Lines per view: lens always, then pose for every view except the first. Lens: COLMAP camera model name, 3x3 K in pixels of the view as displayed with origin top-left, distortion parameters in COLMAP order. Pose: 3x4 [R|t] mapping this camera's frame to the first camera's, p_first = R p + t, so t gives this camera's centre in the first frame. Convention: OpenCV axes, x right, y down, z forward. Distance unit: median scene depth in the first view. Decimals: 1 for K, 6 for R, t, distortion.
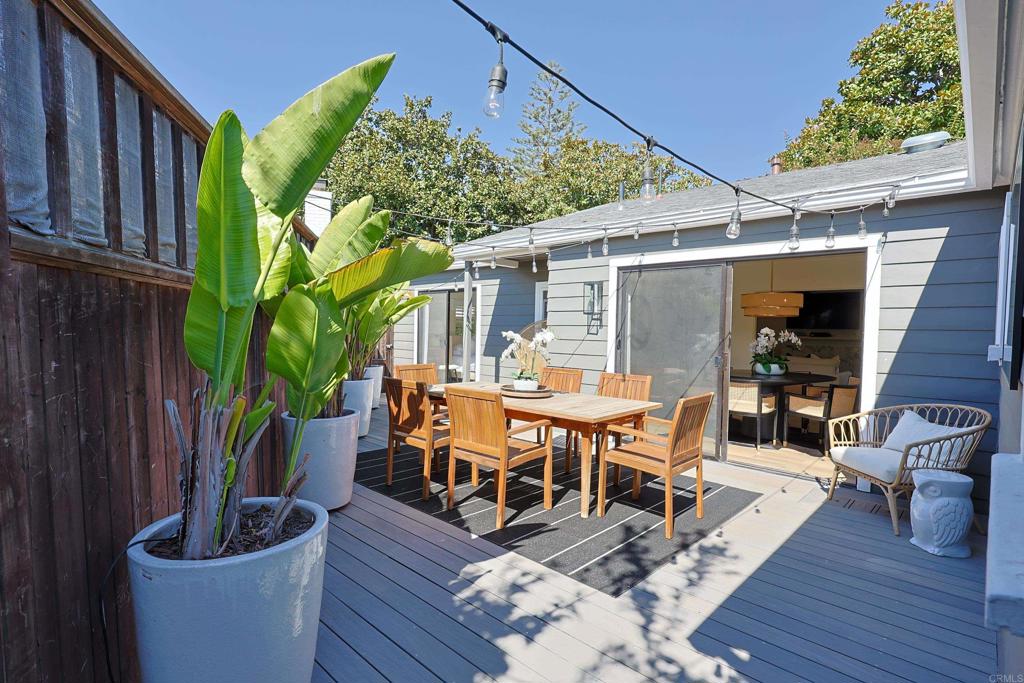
lens RADIAL K [[505.7, 0, 512.0], [0, 505.7, 341.5], [0, 0, 1]] dist [0.000355, -0.000097]
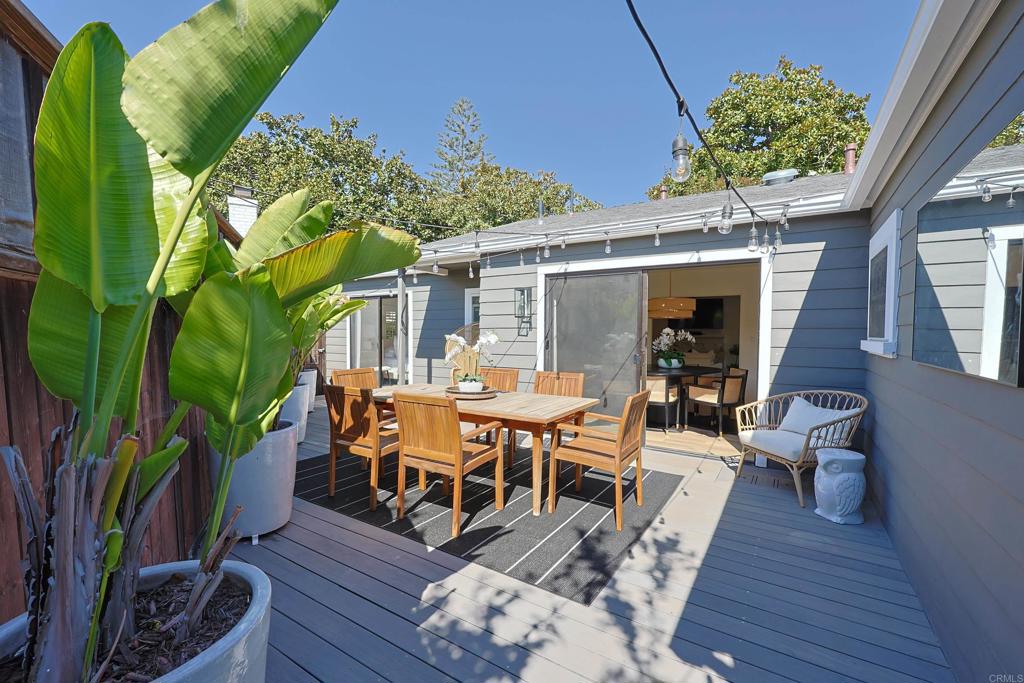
lens RADIAL K [[433.9, 0, 512.6], [0, 433.9, 344.5], [0, 0, 1]] dist [0.000829, -0.000095]
pose [[0.982957, -0.018716, 0.182880, -0.050497], [0.017766, 0.999819, 0.006832, -0.004090], [-0.182975, -0.003466, 0.983112, 0.125626]]
